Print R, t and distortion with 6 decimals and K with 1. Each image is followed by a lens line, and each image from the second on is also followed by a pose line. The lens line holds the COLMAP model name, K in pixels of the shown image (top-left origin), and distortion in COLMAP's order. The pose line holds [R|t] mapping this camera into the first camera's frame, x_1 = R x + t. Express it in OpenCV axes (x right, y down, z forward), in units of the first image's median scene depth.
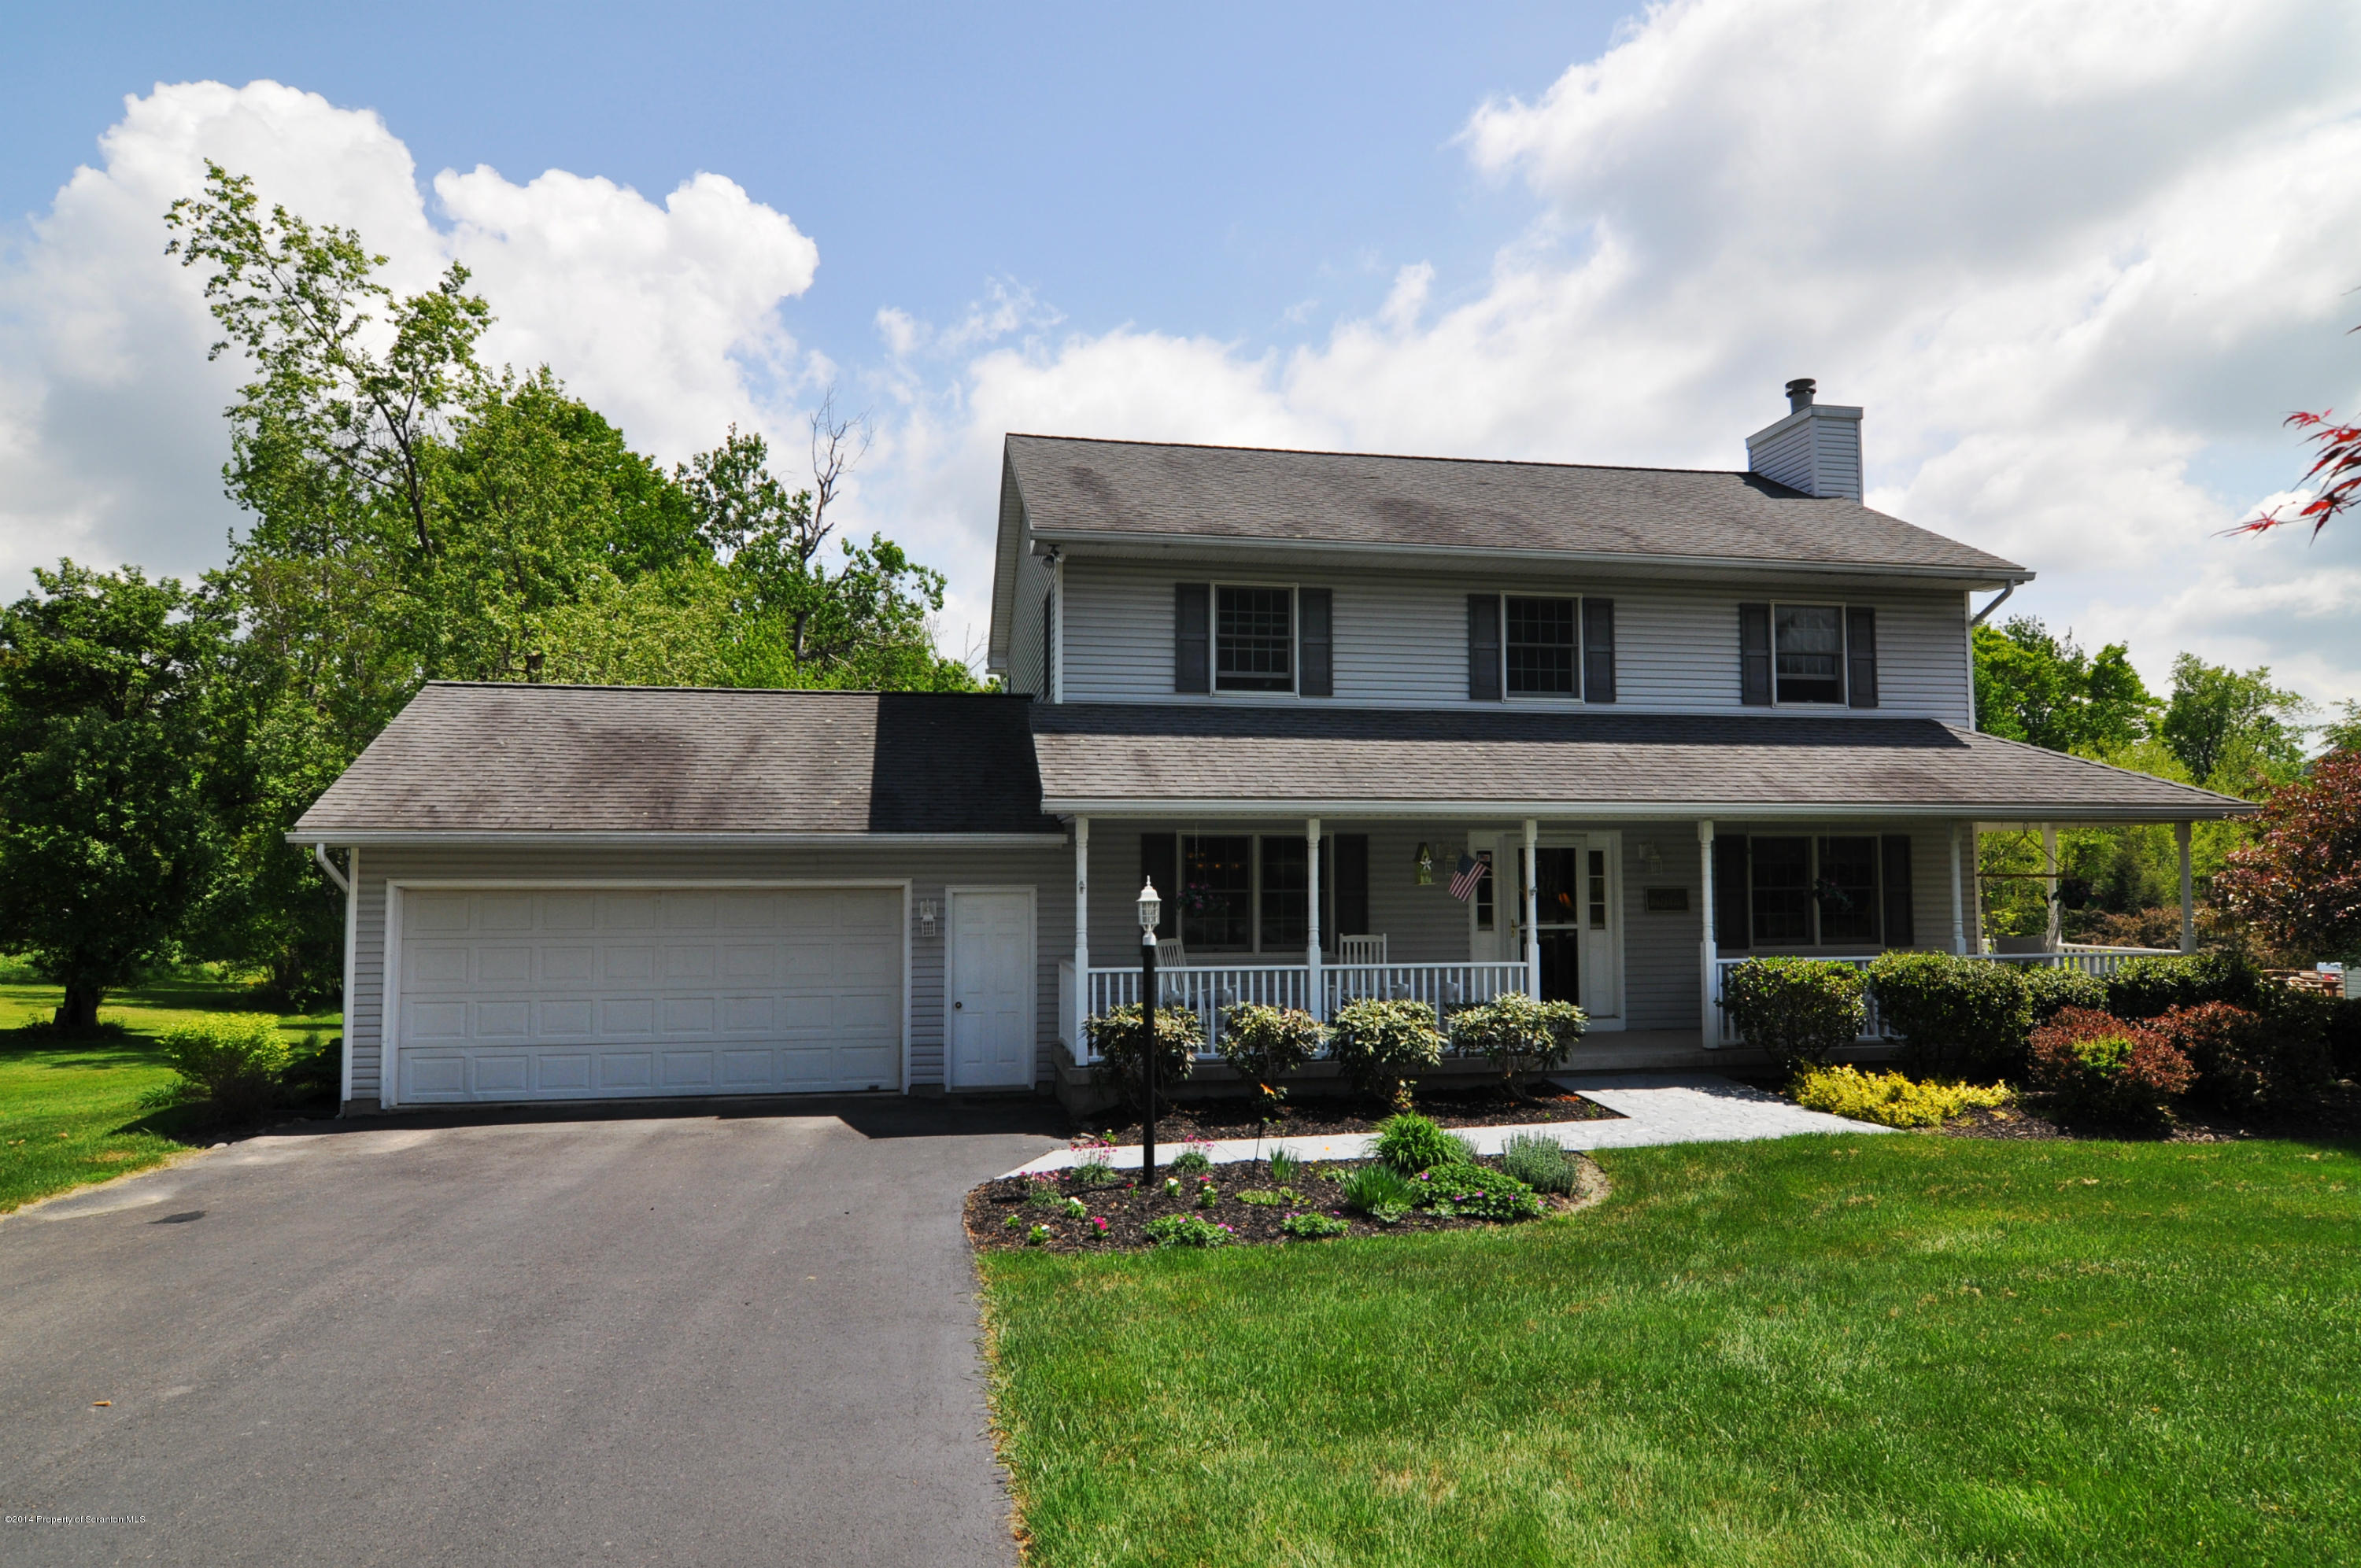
lens RADIAL K [[1326.9, 0, 1176.9], [0, 1326.9, 815.4], [0, 0, 1]] dist [-0.028883, 0.044761]
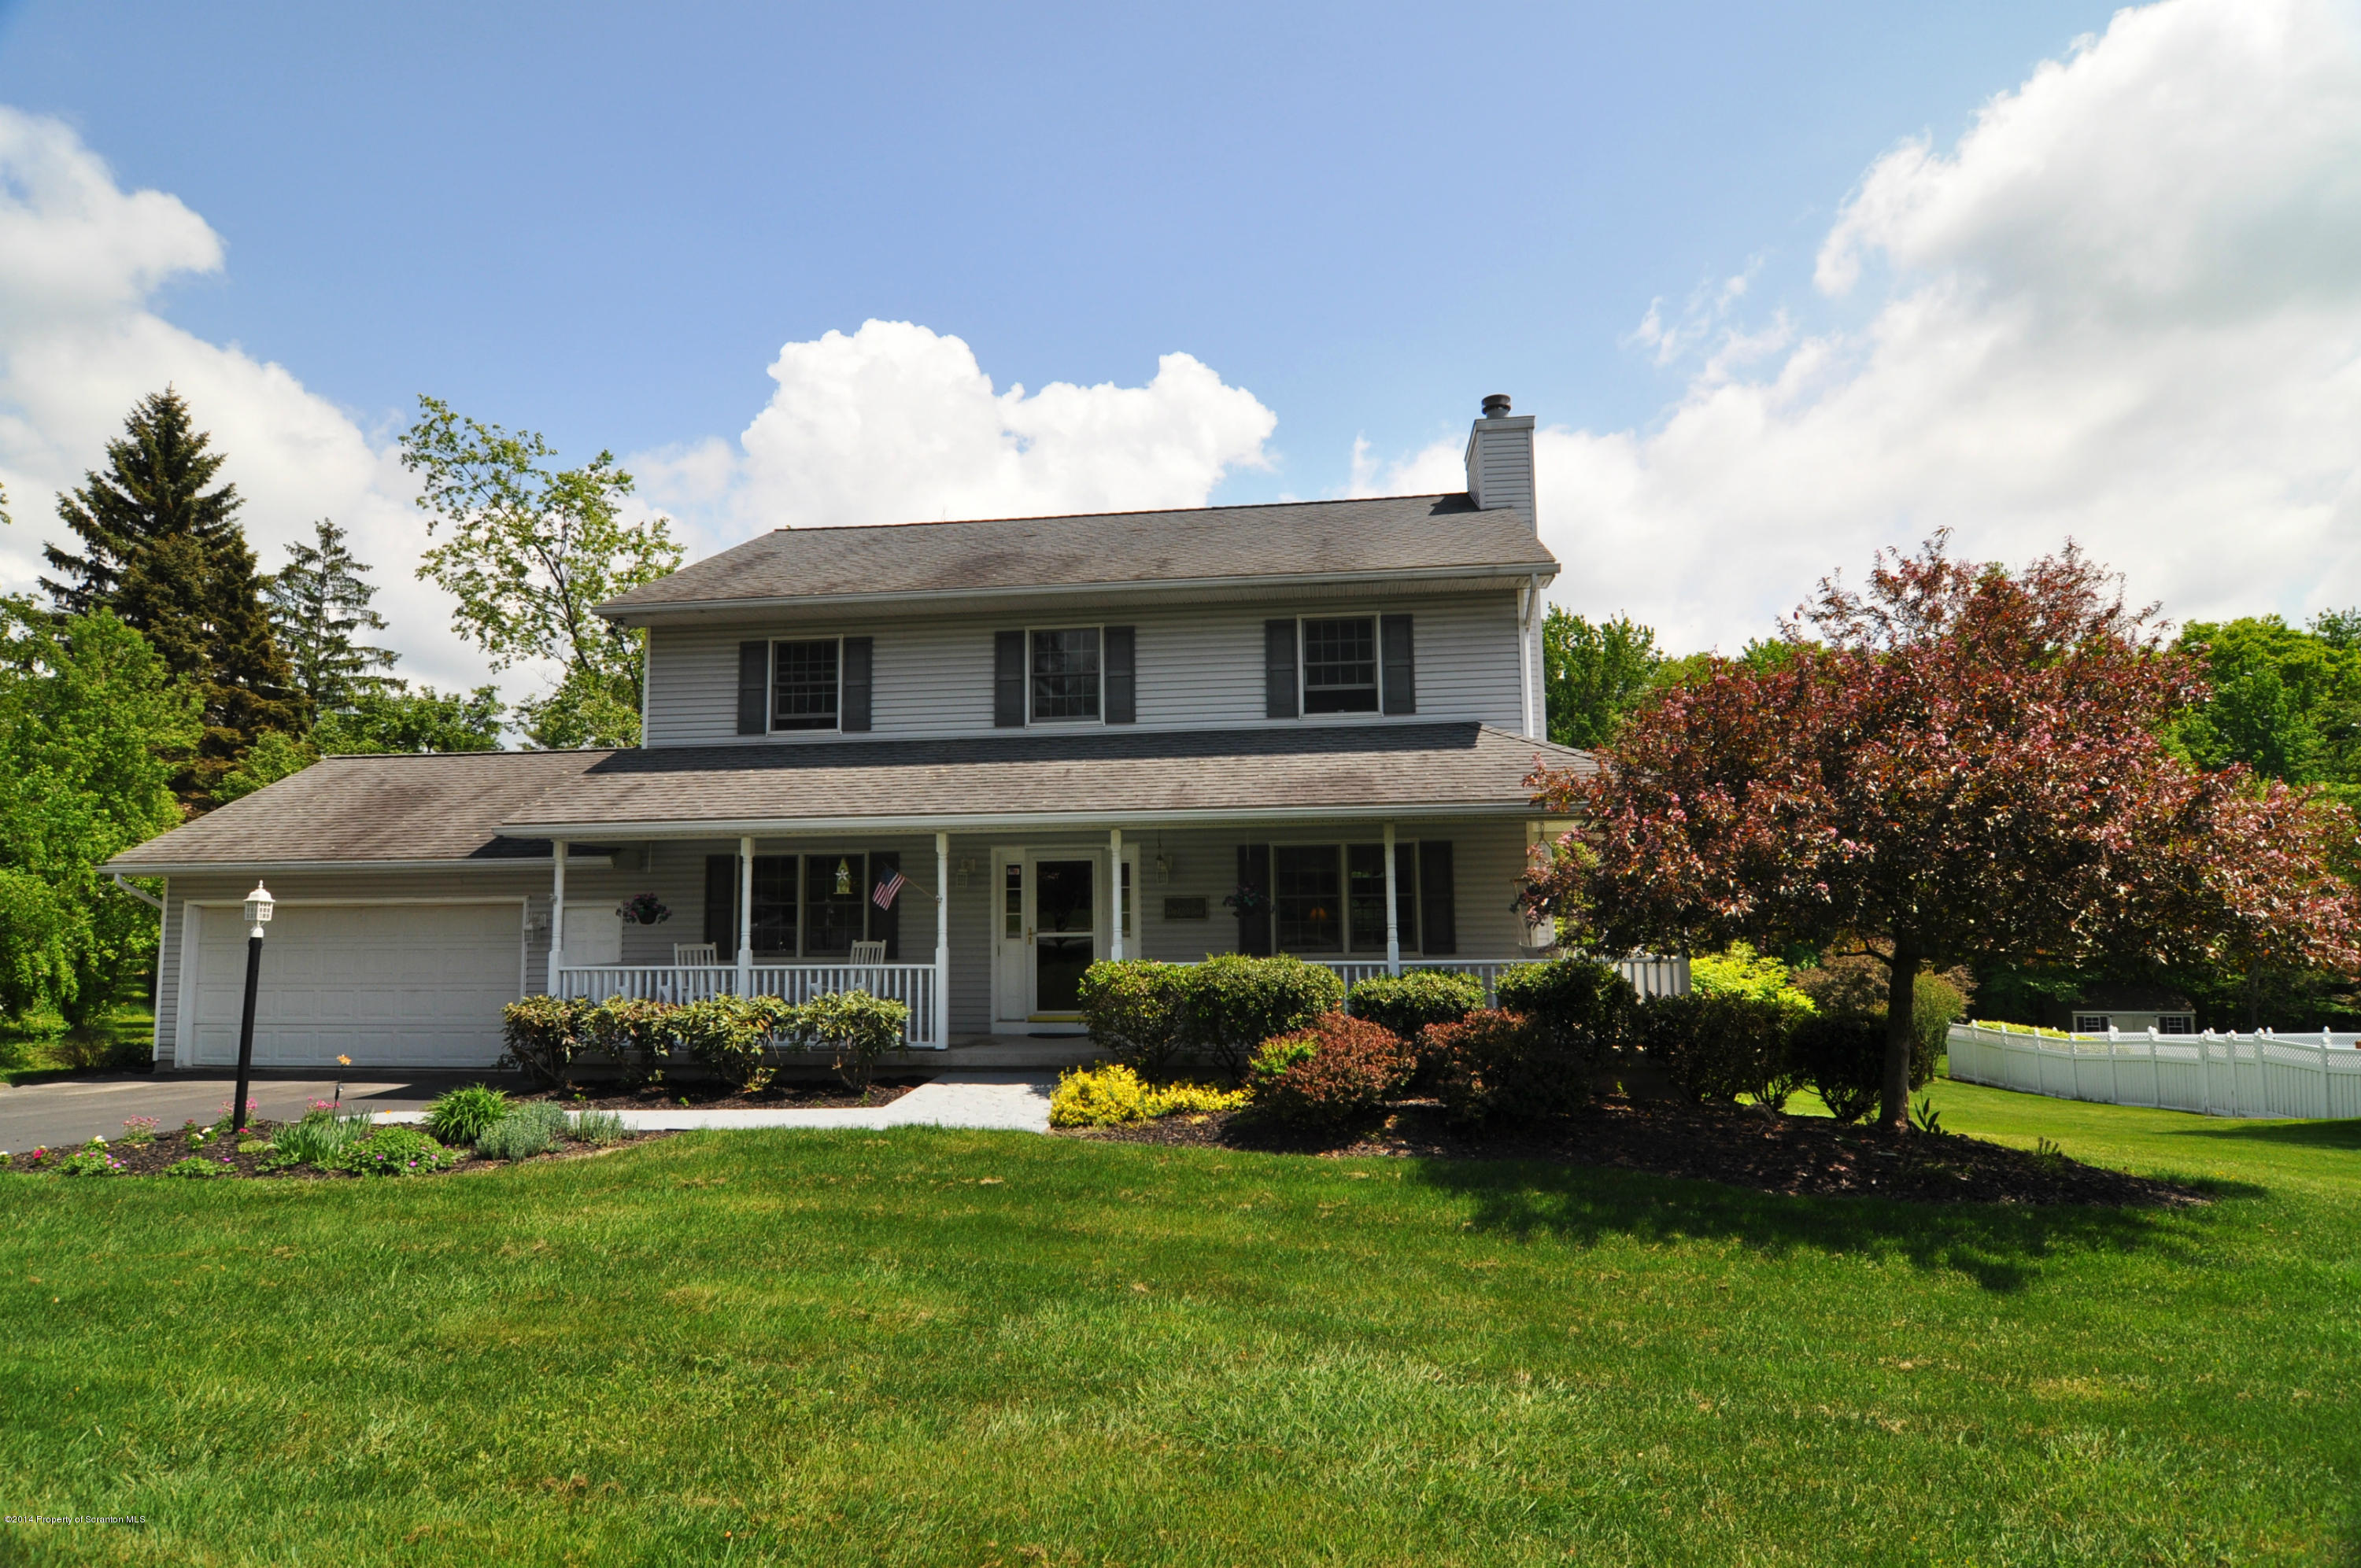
lens RADIAL K [[1277.9, 0, 1189.4], [0, 1277.9, 785.4], [0, 0, 1]] dist [-0.008058, -0.010594]
pose [[0.956841, -0.036959, -0.288251, 0.673515], [0.024067, 0.998551, -0.048142, 0.015616], [0.289612, 0.039126, 0.956344, 0.033641]]
